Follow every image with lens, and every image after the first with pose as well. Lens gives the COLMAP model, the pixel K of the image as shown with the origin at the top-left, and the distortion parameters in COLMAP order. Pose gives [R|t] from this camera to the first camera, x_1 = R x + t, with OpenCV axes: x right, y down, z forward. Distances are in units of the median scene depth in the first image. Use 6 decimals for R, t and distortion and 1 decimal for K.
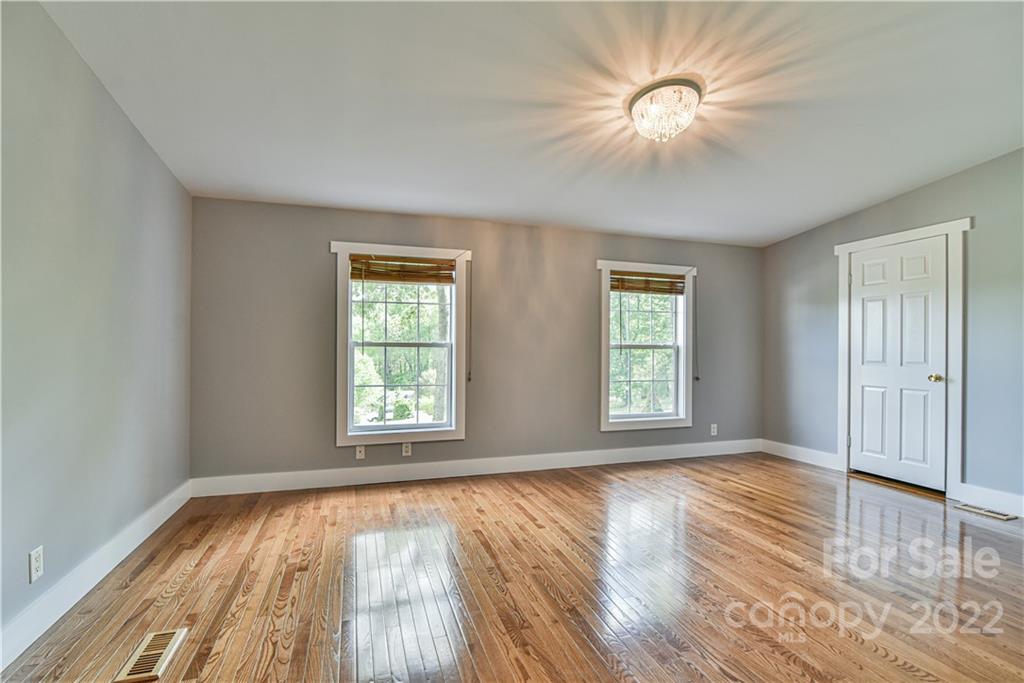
lens RADIAL K [[472.4, 0, 503.8], [0, 472.4, 347.2], [0, 0, 1]] dist [-0.010750, 0.000589]
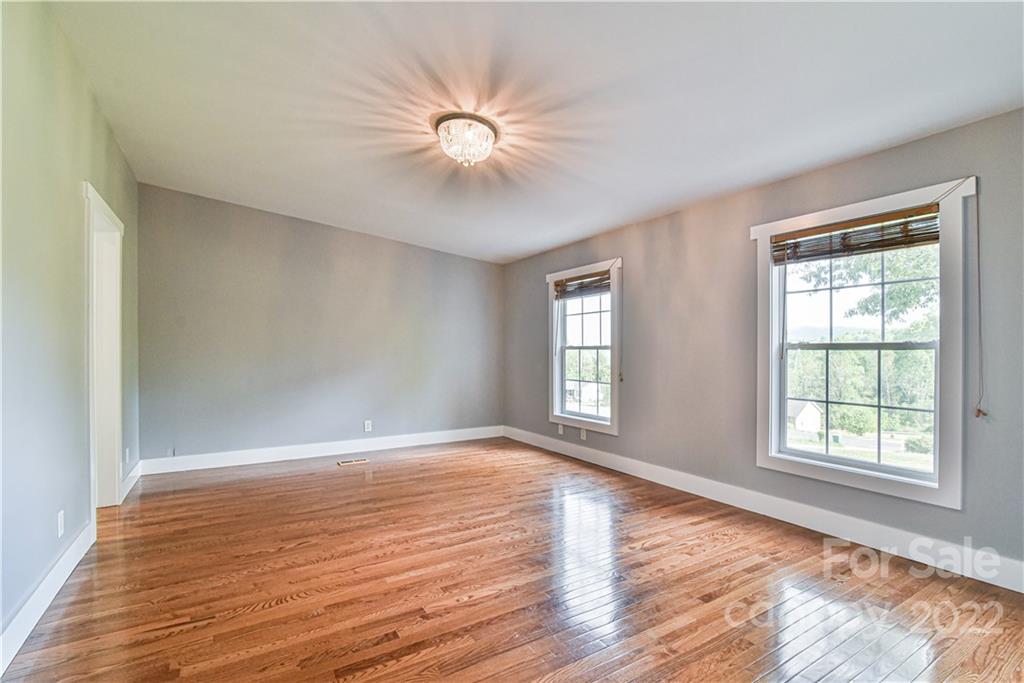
lens RADIAL K [[475.9, 0, 512.0], [0, 475.9, 341.5], [0, 0, 1]] dist [-0.022789, 0.000113]
pose [[0.219026, -0.023265, -0.975442, 0.916225], [0.002015, 0.999724, -0.023392, 0.007279], [0.975717, 0.003158, 0.219013, 0.538494]]
